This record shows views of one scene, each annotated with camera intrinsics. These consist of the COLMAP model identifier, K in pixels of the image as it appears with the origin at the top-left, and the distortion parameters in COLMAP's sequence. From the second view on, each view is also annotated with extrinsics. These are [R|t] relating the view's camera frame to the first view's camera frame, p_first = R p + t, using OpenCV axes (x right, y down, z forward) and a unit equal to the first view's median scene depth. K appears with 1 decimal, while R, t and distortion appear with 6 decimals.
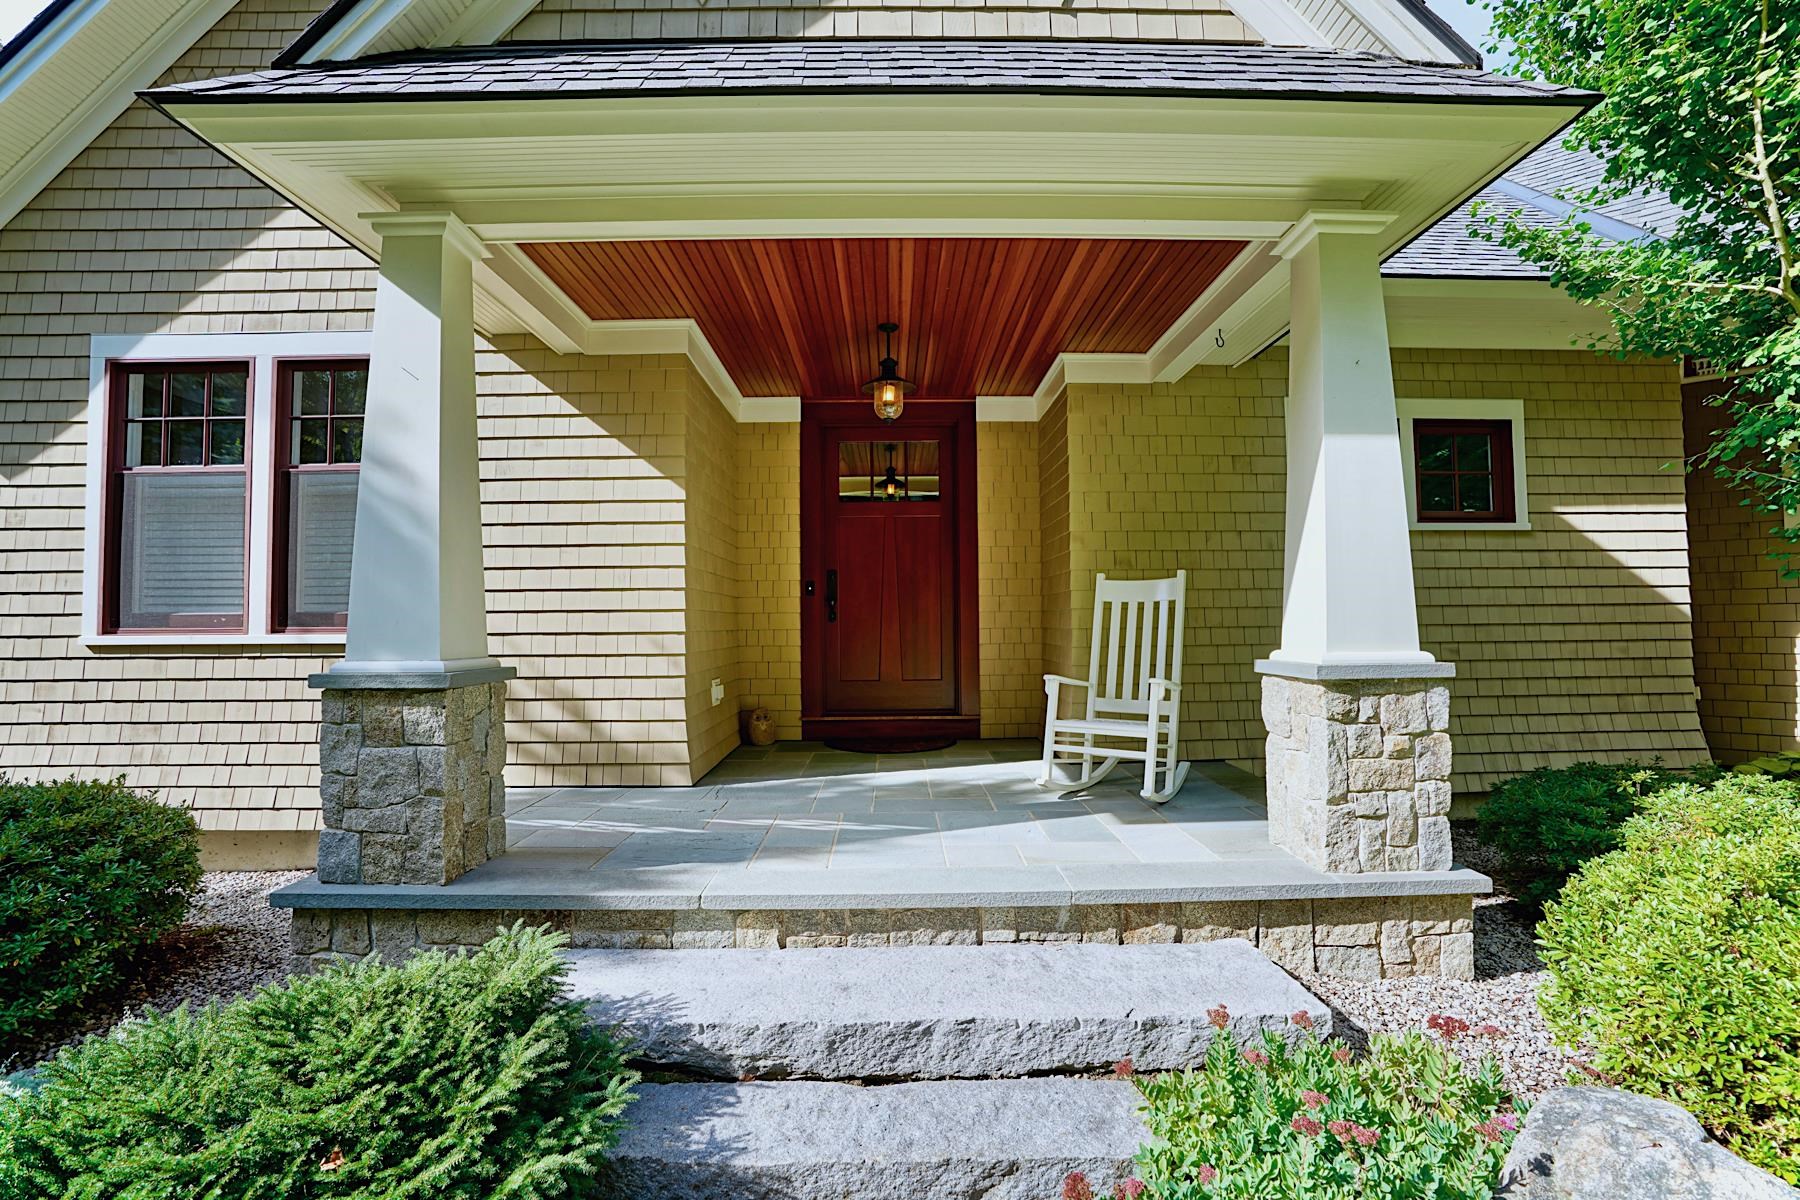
lens RADIAL K [[847.8, 0, 900.0], [0, 847.8, 600.0], [0, 0, 1]] dist [-0.070135, 0.024154]
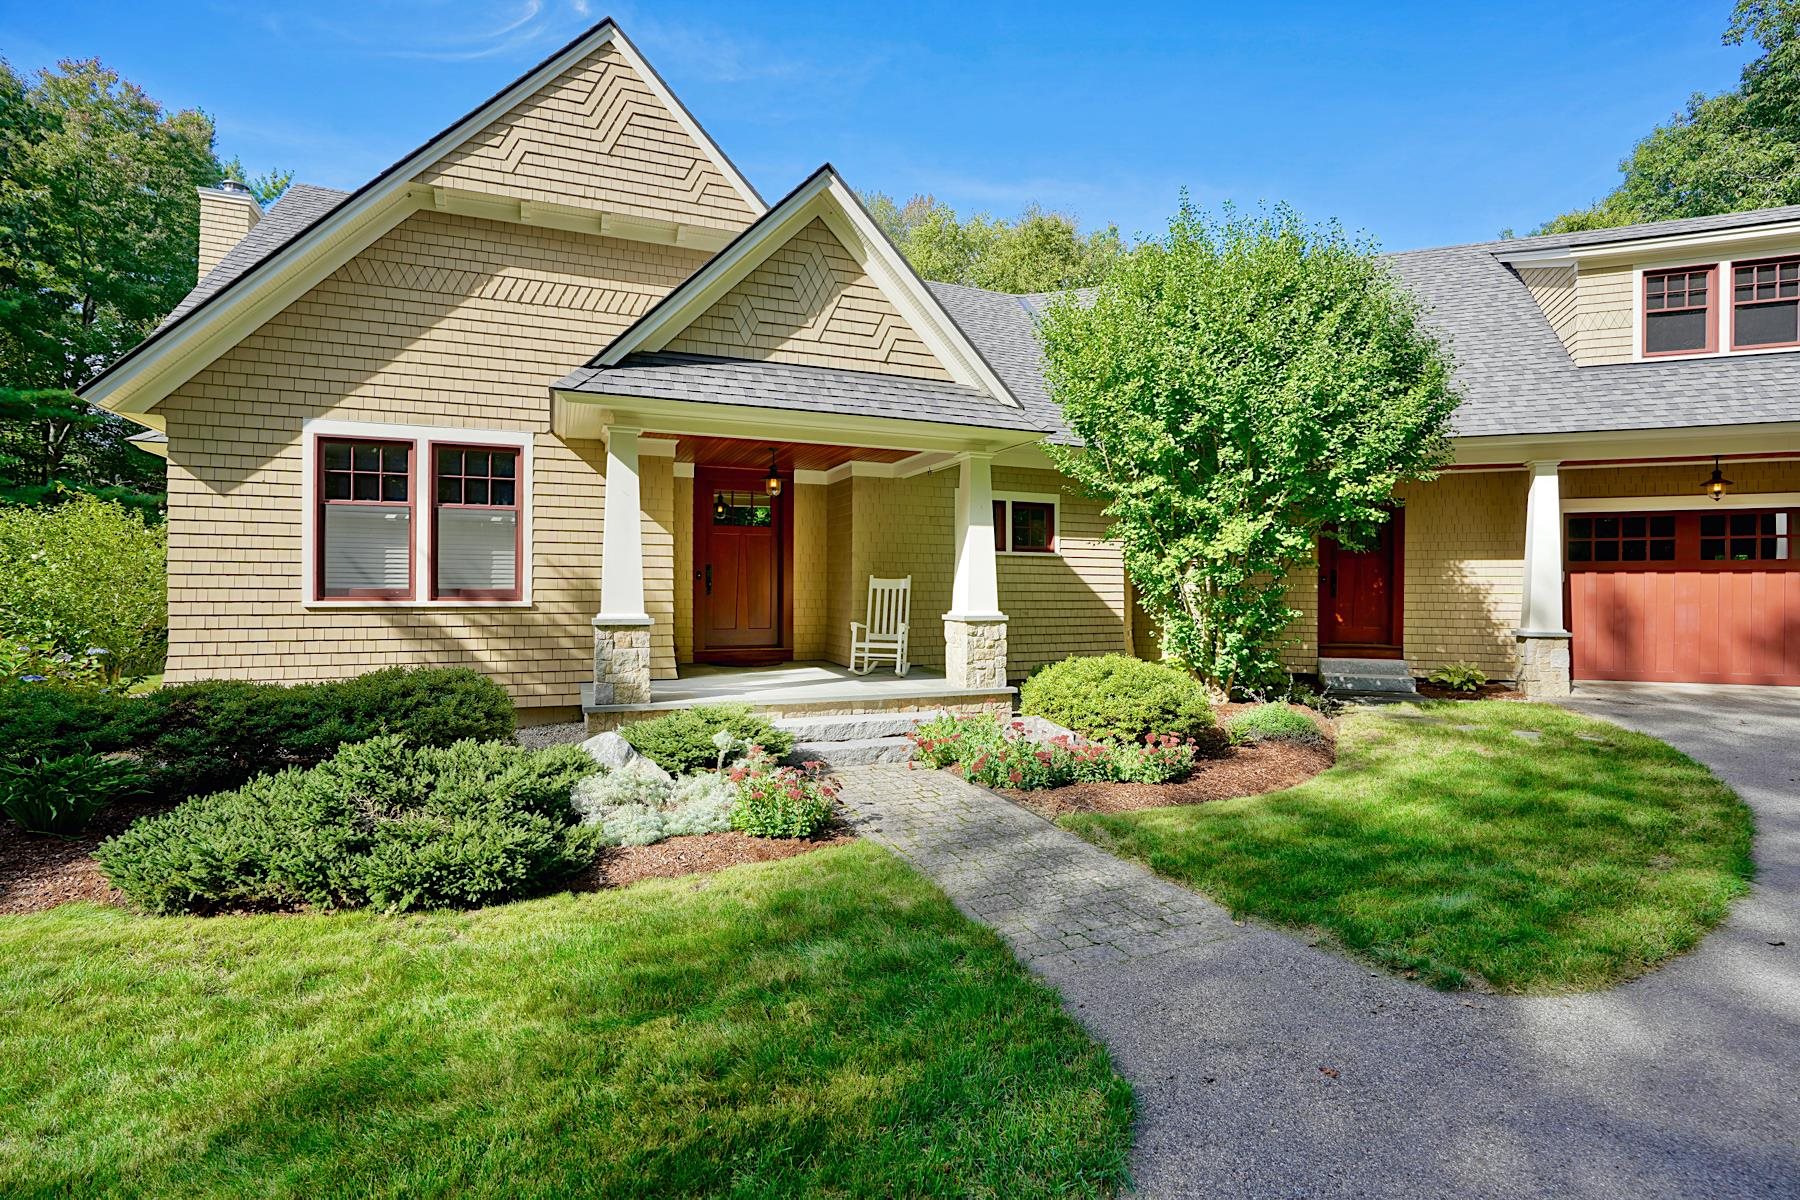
lens RADIAL K [[847.8, 0, 900.0], [0, 847.8, 600.0], [0, 0, 1]] dist [-0.070135, 0.024154]
pose [[0.928406, 0.008489, 0.371471, -0.488309], [-0.023408, 0.999089, 0.035671, -0.046554], [-0.370830, -0.041813, 0.927759, -1.003944]]
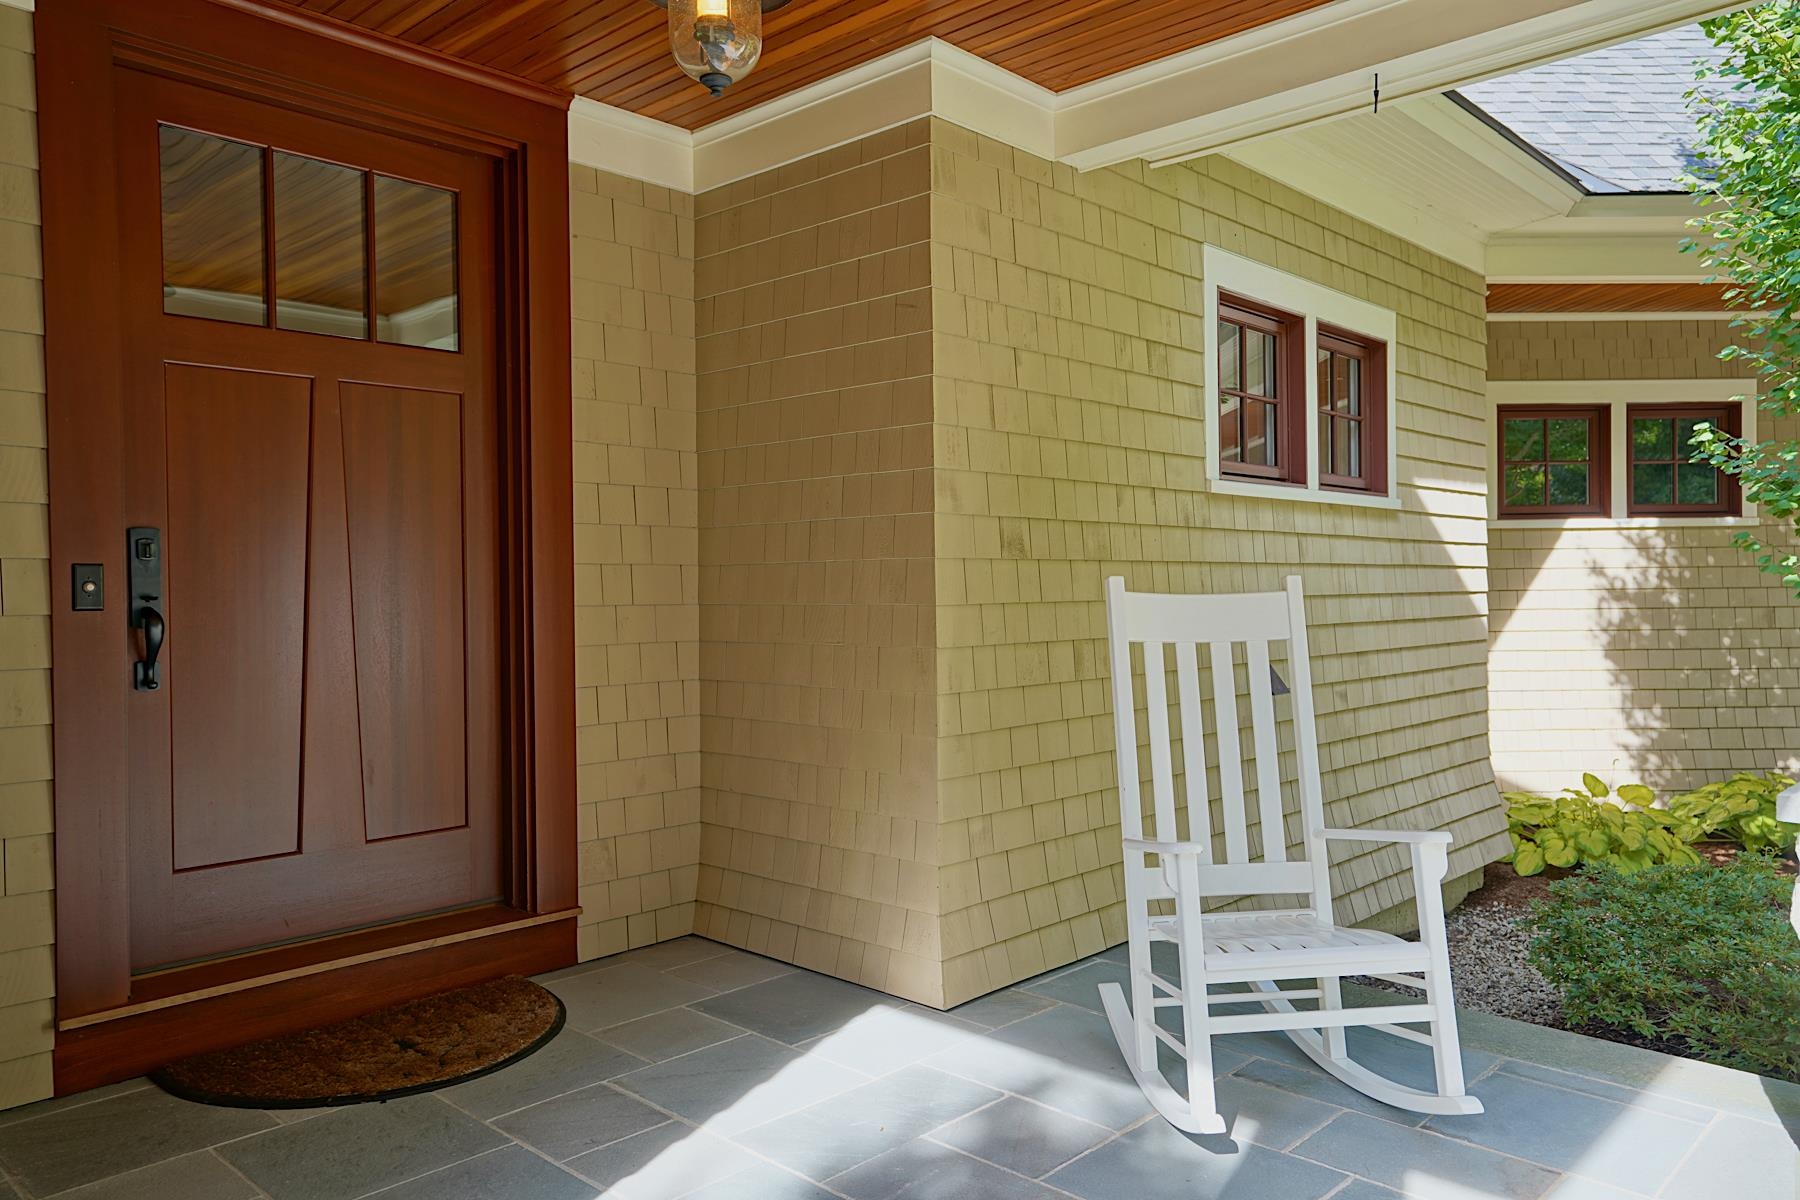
lens RADIAL K [[1296.8, 0, 900.0], [0, 1296.8, 600.0], [0, 0, 1]] dist [0.020531, 0.001244]
pose [[0.695951, -0.003955, 0.718078, -0.320421], [-0.017902, 0.999578, 0.022856, -0.032844], [-0.717866, -0.028762, 0.695587, 0.629235]]
